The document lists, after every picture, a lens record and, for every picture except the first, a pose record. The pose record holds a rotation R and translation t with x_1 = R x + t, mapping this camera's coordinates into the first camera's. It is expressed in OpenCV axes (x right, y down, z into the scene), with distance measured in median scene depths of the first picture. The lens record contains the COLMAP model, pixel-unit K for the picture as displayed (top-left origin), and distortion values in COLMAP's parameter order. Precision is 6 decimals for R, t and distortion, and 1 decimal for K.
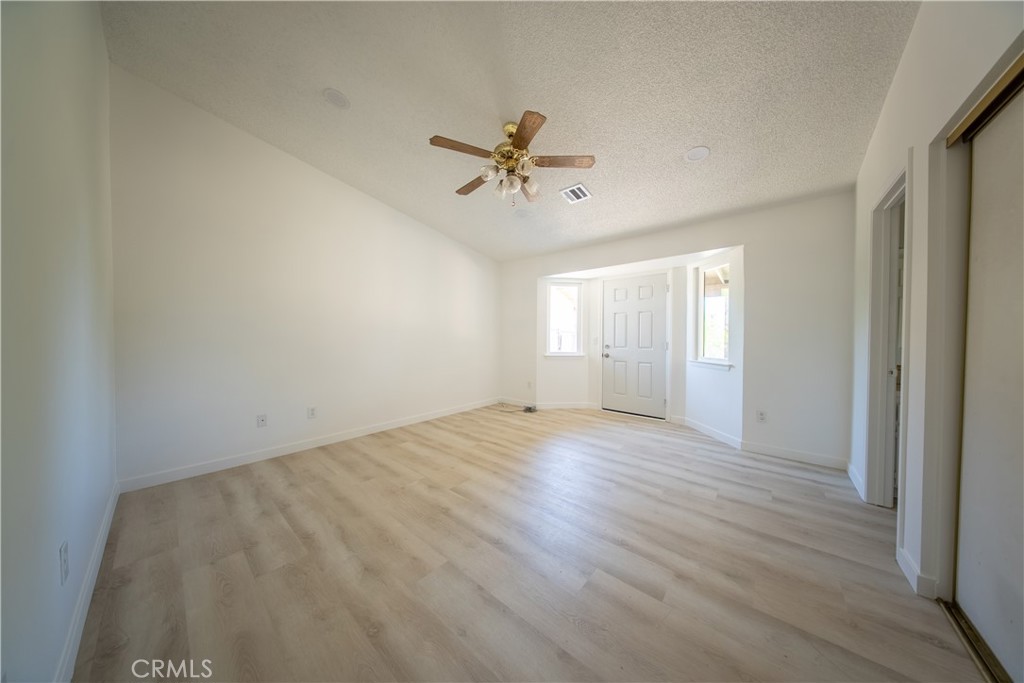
lens RADIAL K [[301.5, 0, 507.8], [0, 301.5, 340.9], [0, 0, 1]] dist [0.001483, -0.001361]
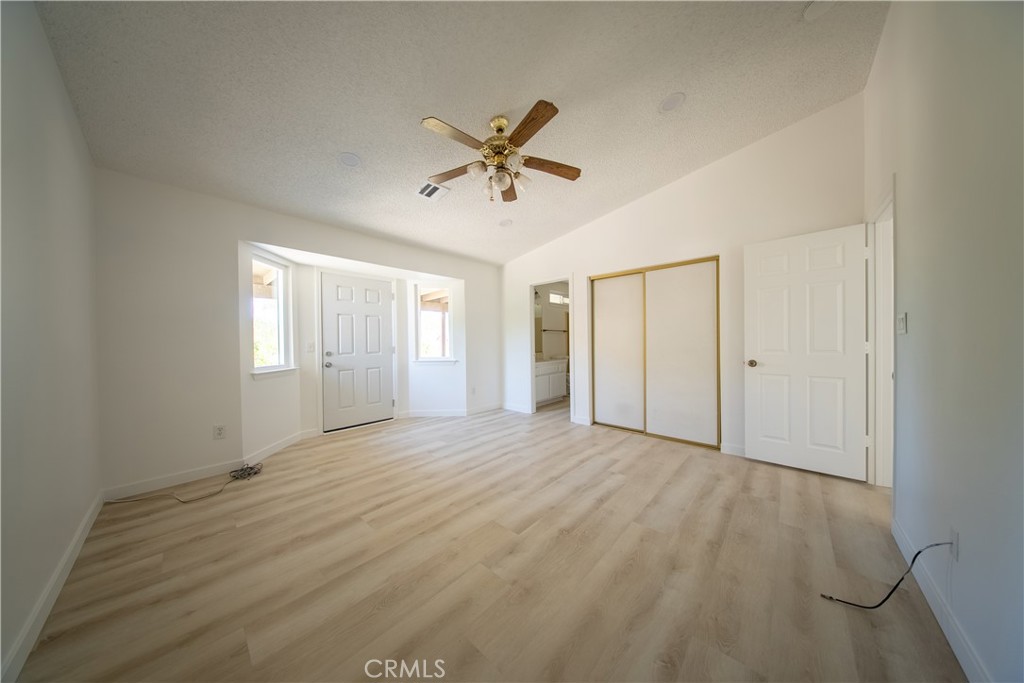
lens RADIAL K [[301.5, 0, 513.3], [0, 301.5, 343.3], [0, 0, 1]] dist [0.001483, -0.001361]
pose [[0.026223, -0.011715, 0.999587, -0.613224], [0.022593, 0.999683, 0.011123, -0.010398], [-0.999401, 0.022292, 0.026479, 0.615663]]
